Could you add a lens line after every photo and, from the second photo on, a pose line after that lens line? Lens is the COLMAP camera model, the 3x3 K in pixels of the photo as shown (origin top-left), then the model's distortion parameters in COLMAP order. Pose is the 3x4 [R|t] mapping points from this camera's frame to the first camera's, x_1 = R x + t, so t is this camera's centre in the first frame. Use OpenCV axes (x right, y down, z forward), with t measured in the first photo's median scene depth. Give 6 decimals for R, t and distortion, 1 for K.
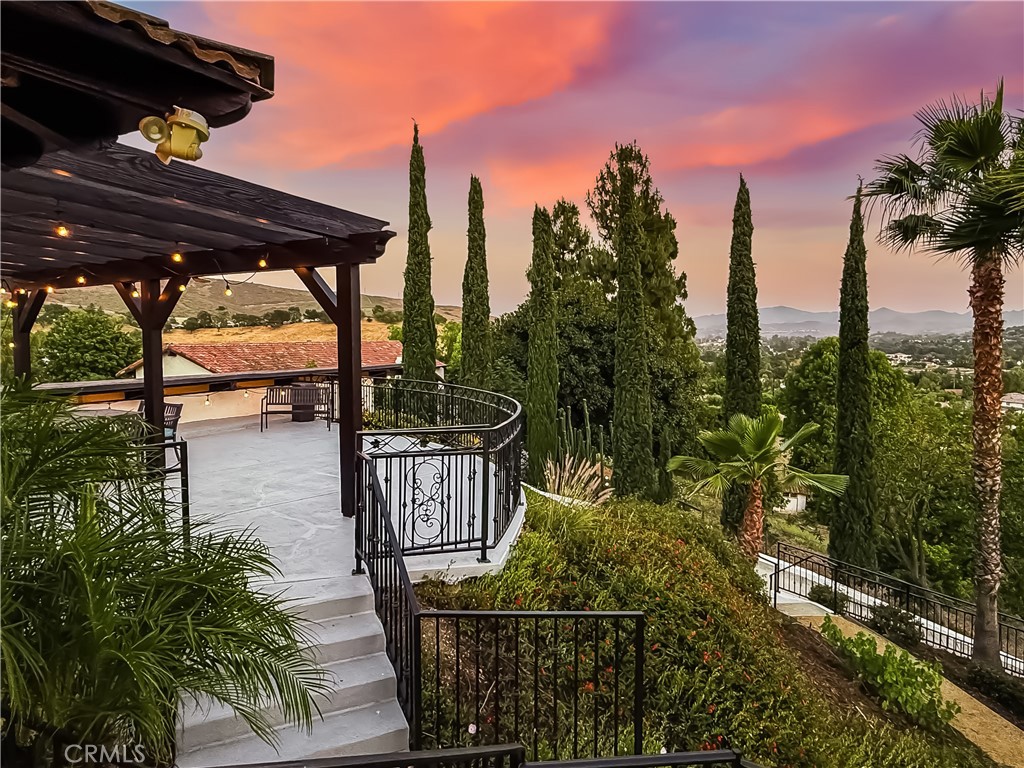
lens RADIAL K [[596.0, 0, 507.2], [0, 596.0, 373.5], [0, 0, 1]] dist [0.003768, -0.002138]
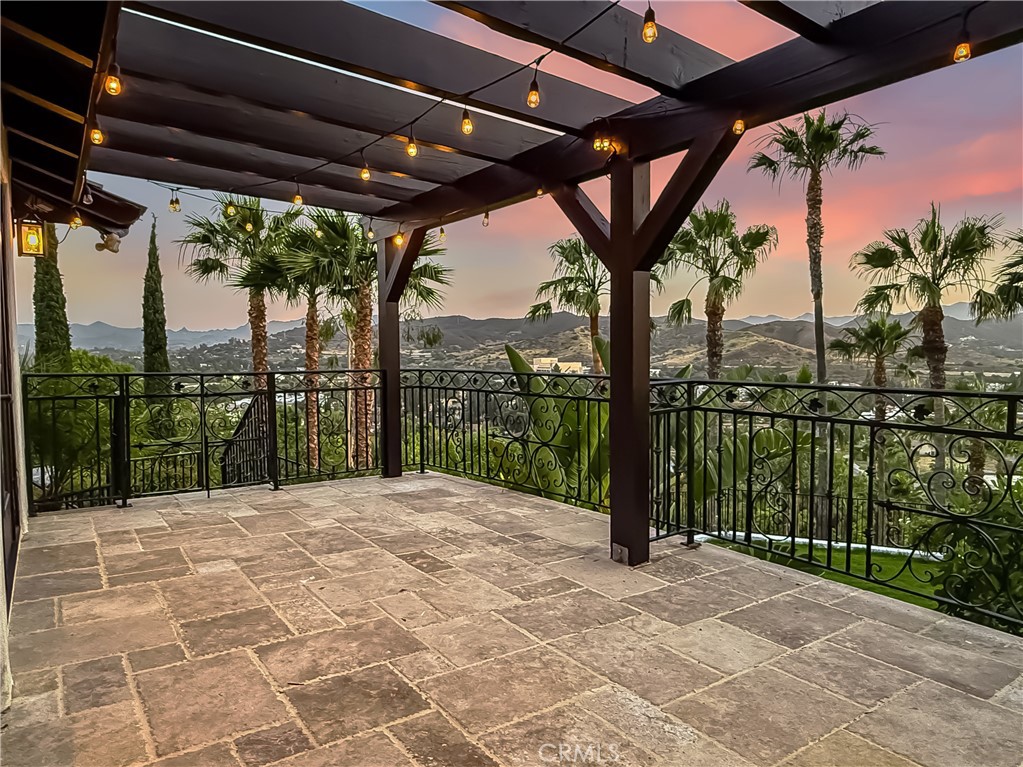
lens RADIAL K [[648.9, 0, 509.7], [0, 648.9, 383.4], [0, 0, 1]] dist [0.006179, 0.001730]
pose [[0.425606, -0.045192, 0.903779, -0.334805], [0.059923, 0.997967, 0.021683, 0.036532], [-0.902922, 0.044928, 0.427449, -0.238705]]
